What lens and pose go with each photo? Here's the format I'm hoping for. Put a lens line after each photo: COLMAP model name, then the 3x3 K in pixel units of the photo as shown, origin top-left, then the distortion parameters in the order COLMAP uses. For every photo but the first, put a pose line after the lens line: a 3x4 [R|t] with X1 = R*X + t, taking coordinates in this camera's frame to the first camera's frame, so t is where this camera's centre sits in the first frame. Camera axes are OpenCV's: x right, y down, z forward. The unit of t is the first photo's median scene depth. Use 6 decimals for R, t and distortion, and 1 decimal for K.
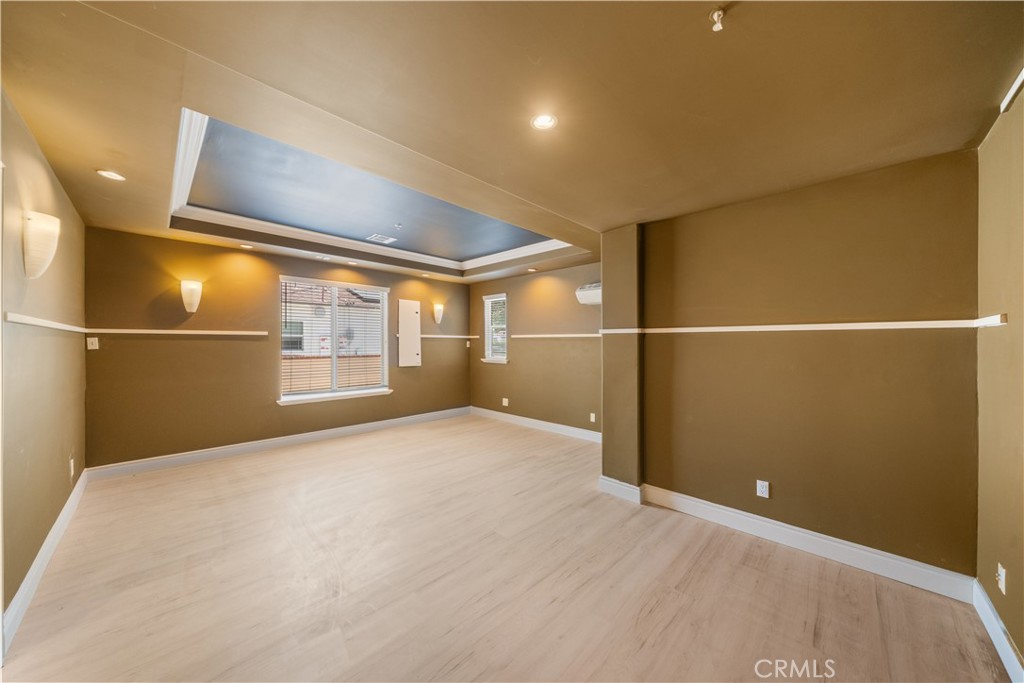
lens RADIAL K [[352.0, 0, 517.4], [0, 352.0, 344.3], [0, 0, 1]] dist [-0.007212, 0.000347]
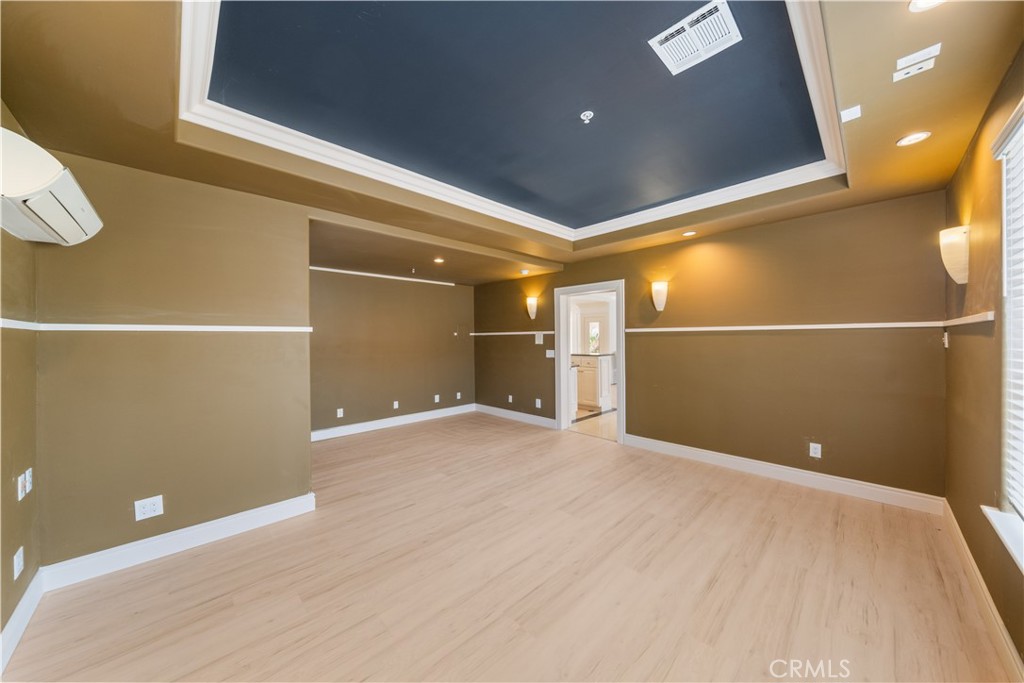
lens RADIAL K [[352.0, 0, 509.4], [0, 352.0, 340.0], [0, 0, 1]] dist [-0.007212, 0.000347]
pose [[-0.998808, 0.006693, 0.048360, -0.322163], [0.006860, 0.999971, 0.003290, -0.008912], [-0.048337, 0.003618, -0.998825, 2.004615]]
